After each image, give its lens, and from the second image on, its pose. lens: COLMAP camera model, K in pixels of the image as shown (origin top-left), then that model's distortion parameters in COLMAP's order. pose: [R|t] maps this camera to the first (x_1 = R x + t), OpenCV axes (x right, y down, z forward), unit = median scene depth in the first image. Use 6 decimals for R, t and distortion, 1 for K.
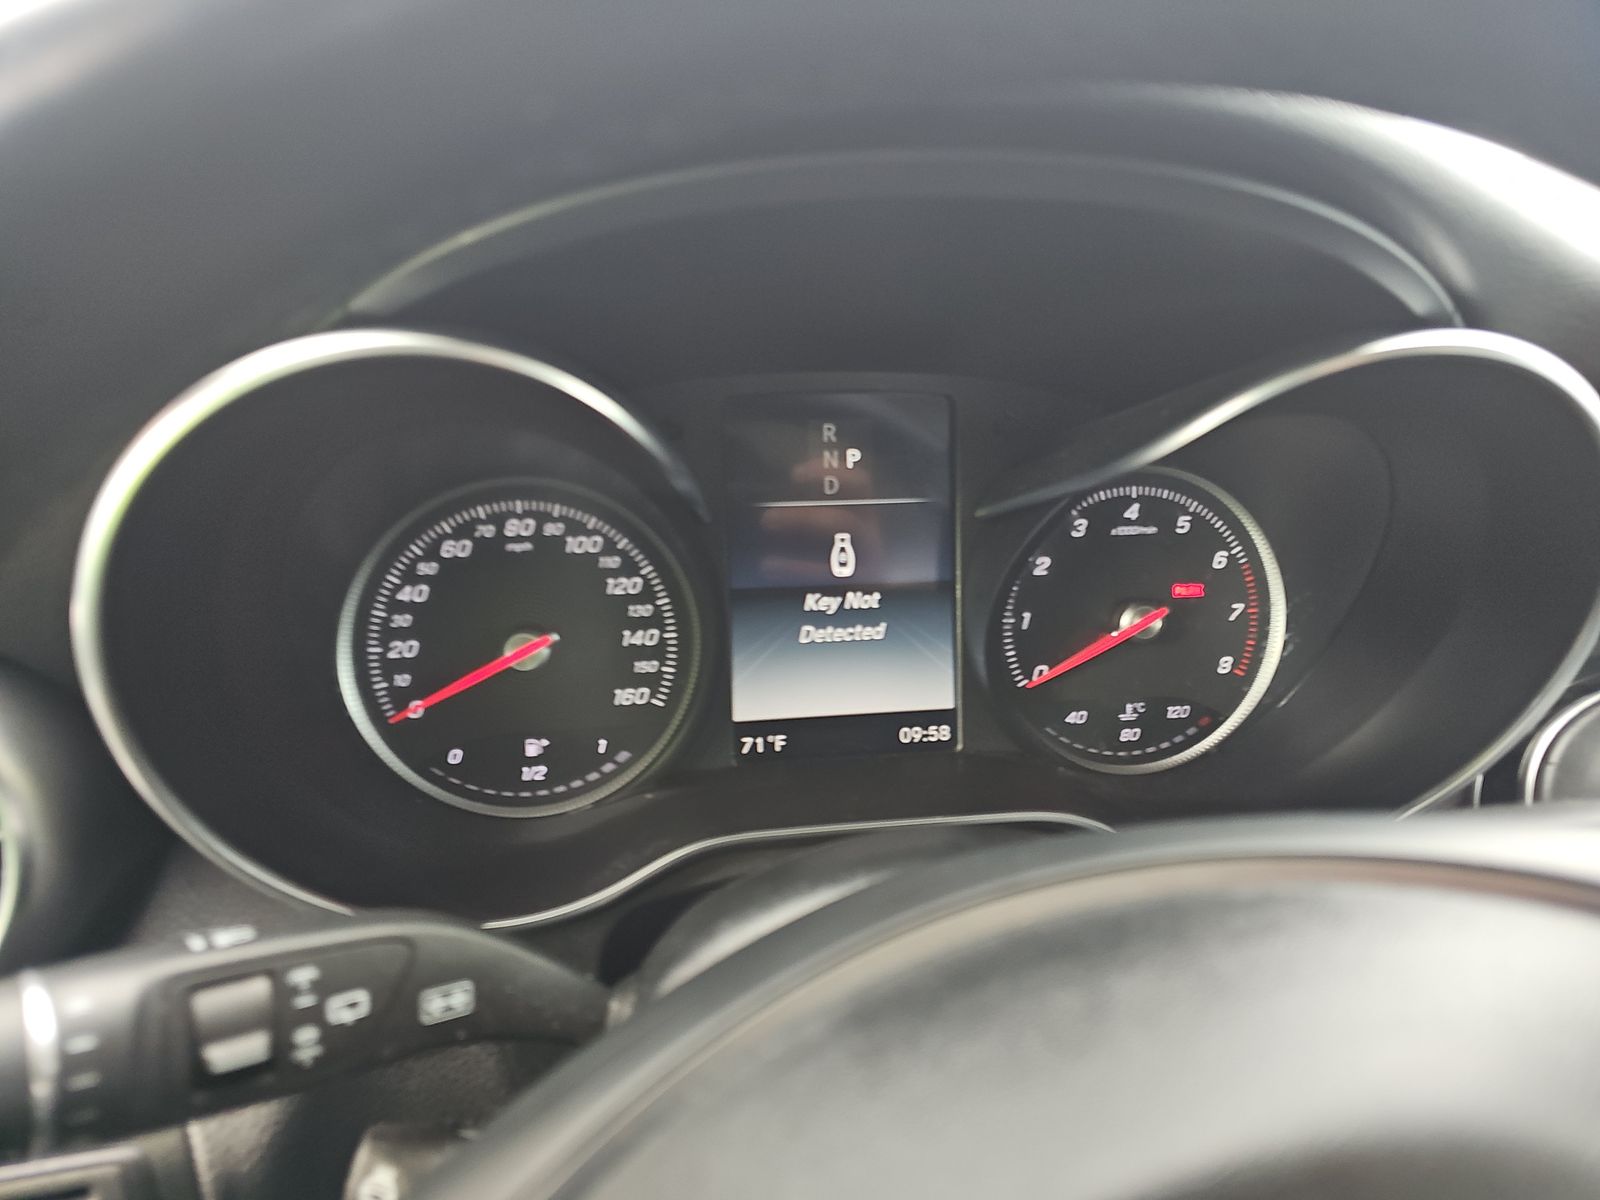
lens RADIAL K [[1114.1, 0, 801.4], [0, 1114.1, 653.6], [0, 0, 1]] dist [0.040399, -0.001626]
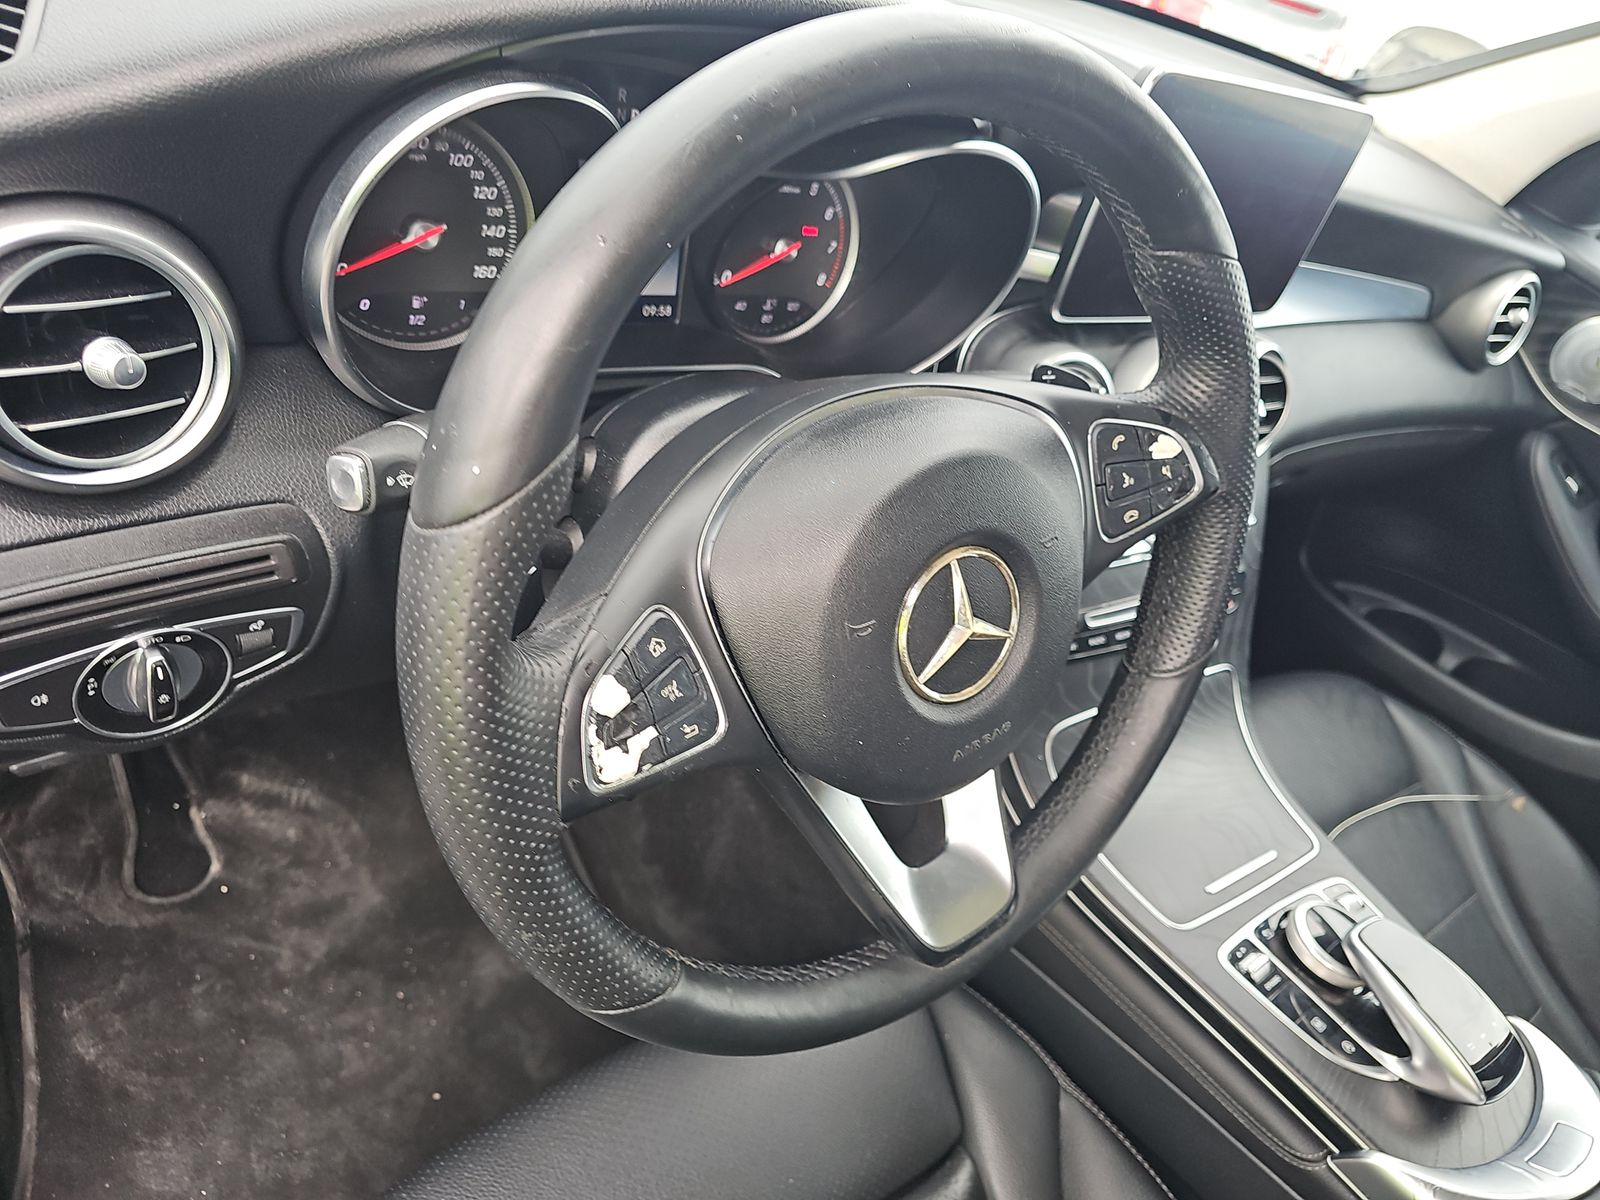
lens RADIAL K [[1051.7, 0, 800.0], [0, 1051.7, 600.0], [0, 0, 1]] dist [0.035374, -0.034406]
pose [[0.884194, -0.055155, 0.463853, -0.459055], [-0.113693, 0.937733, 0.328222, -0.061666], [-0.453073, -0.342949, 0.822868, -0.500353]]
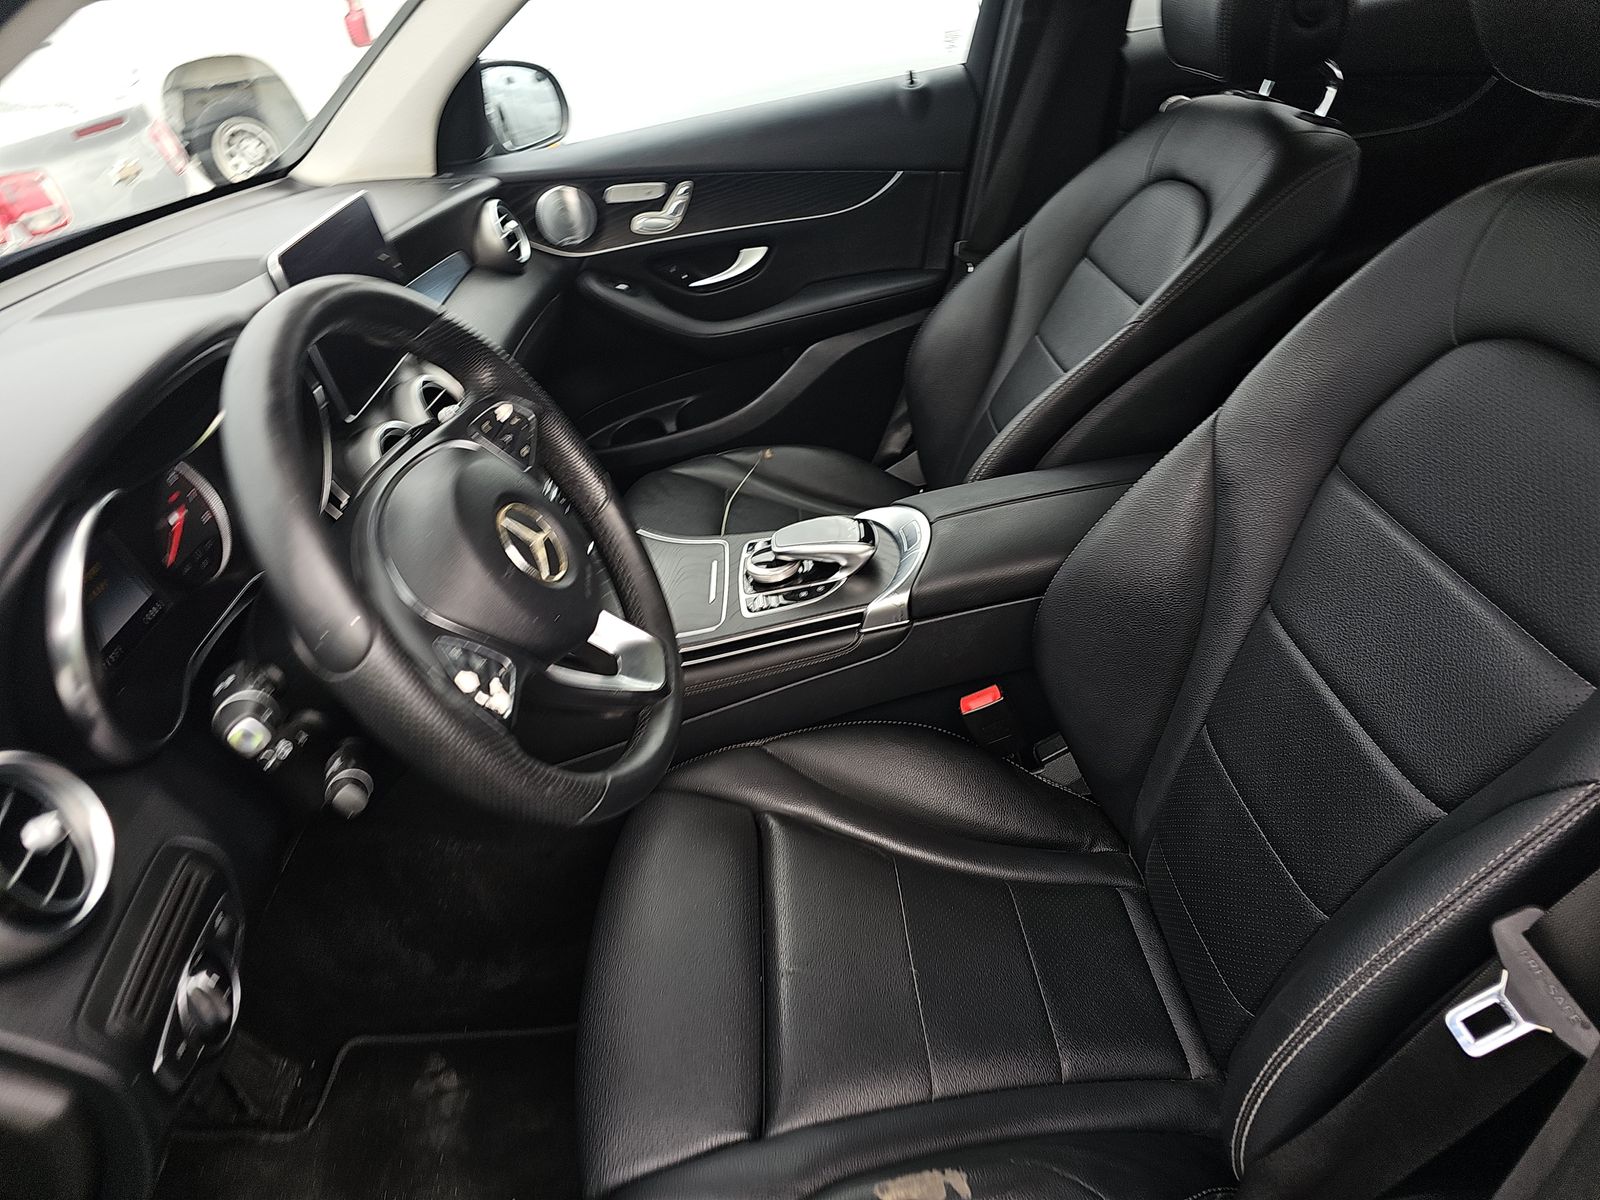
lens RADIAL K [[1051.7, 0, 800.0], [0, 1051.7, 600.0], [0, 0, 1]] dist [0.035374, -0.034406]
pose [[0.143328, -0.567957, 0.810483, -1.385200], [0.490314, 0.752120, 0.440350, -0.237222], [-0.859680, 0.334276, 0.386277, -0.834453]]
